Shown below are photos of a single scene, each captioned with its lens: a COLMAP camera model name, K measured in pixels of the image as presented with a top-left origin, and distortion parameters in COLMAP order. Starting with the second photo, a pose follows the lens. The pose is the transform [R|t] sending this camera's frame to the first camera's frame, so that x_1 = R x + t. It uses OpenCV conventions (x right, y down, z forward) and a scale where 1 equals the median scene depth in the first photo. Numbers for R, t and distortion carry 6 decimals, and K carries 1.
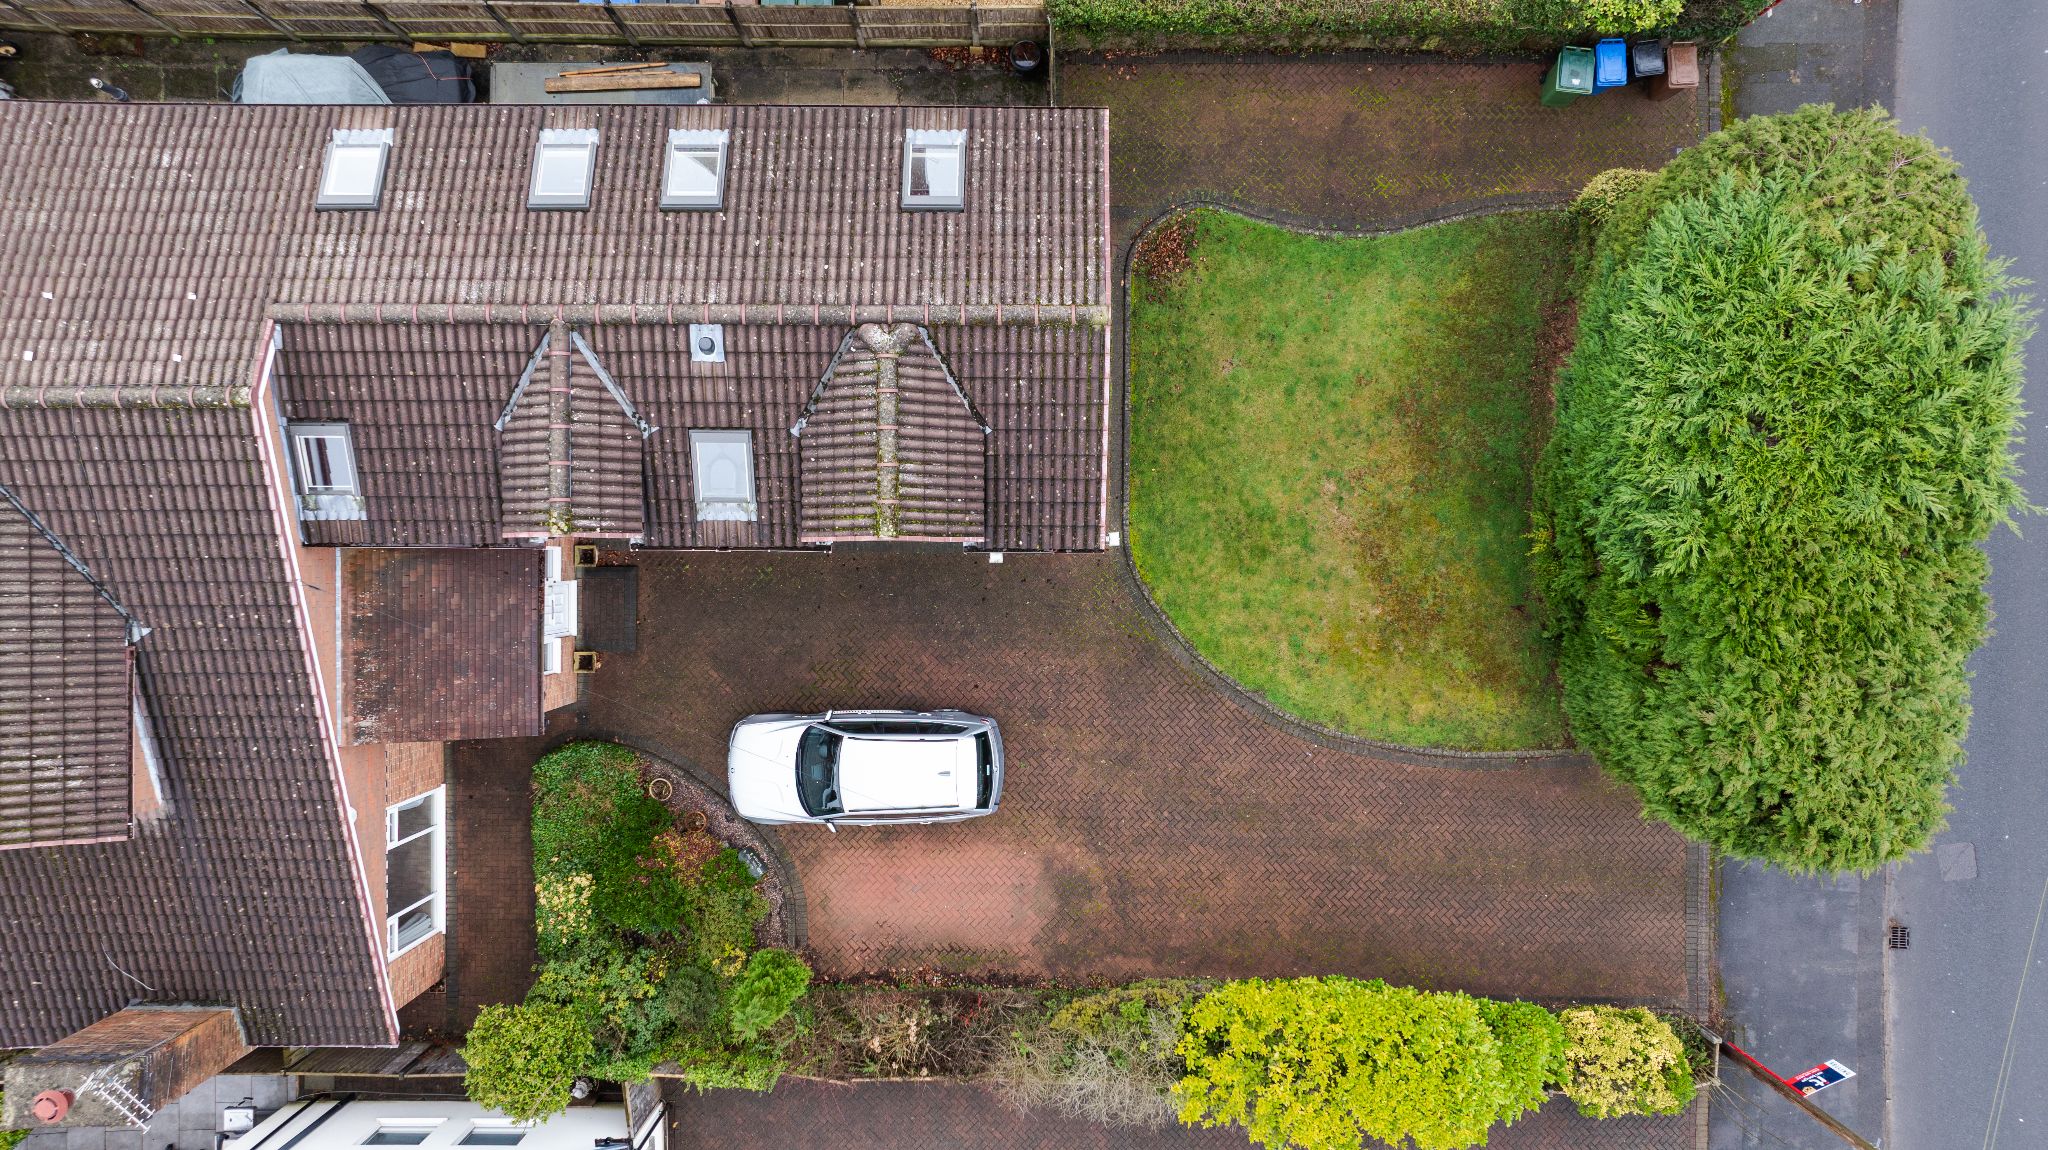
lens RADIAL K [[1442.7, 0, 1032.4], [0, 1442.7, 578.1], [0, 0, 1]] dist [-0.053535, 0.067646]
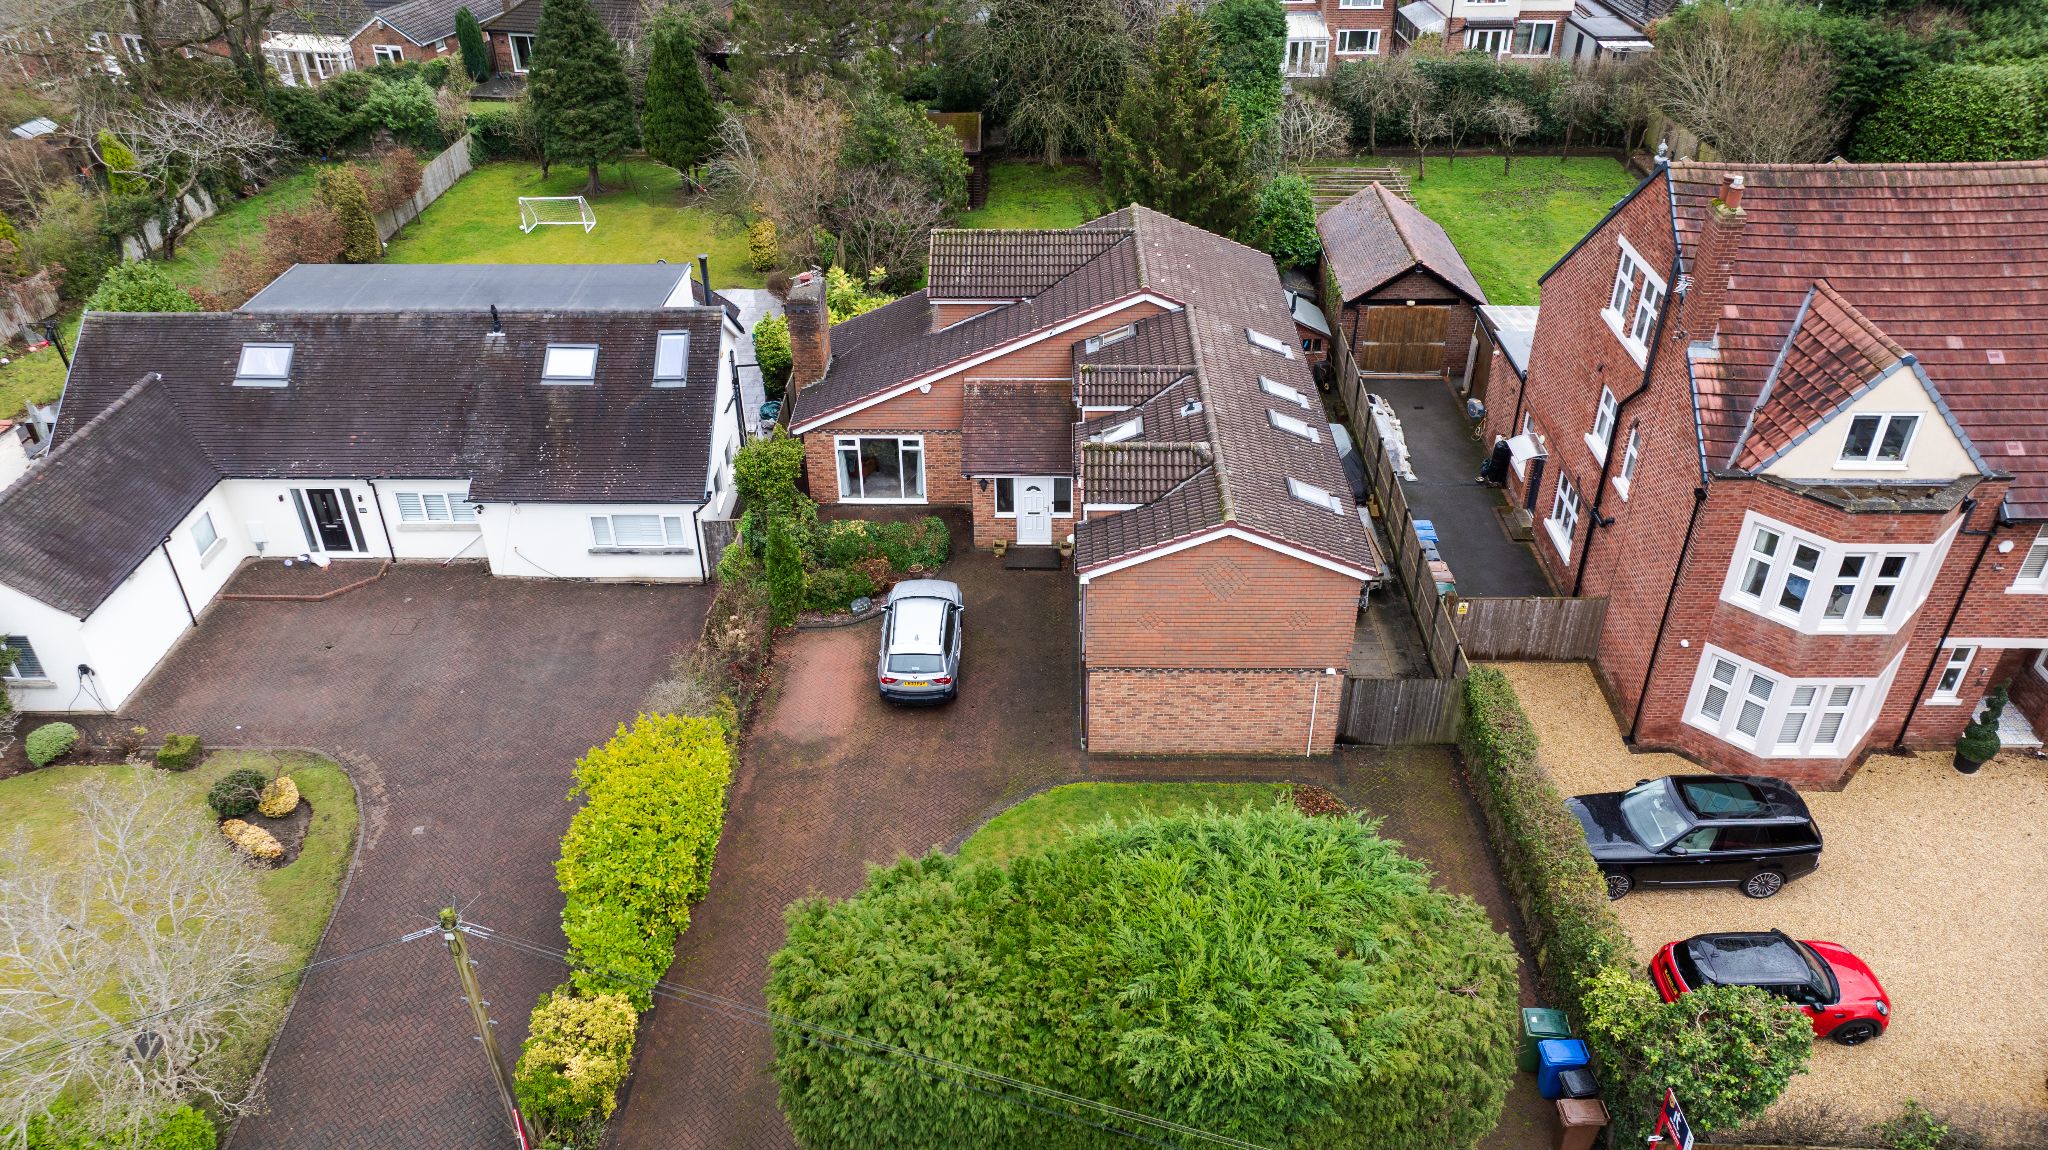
lens RADIAL K [[1442.7, 0, 1032.4], [0, 1442.7, 578.1], [0, 0, 1]] dist [-0.053535, 0.067646]
pose [[-0.008898, 0.546970, -0.837105, 1.026452], [-0.999930, -0.011360, 0.003205, 0.016856], [-0.007757, 0.837075, 0.547033, 0.161879]]
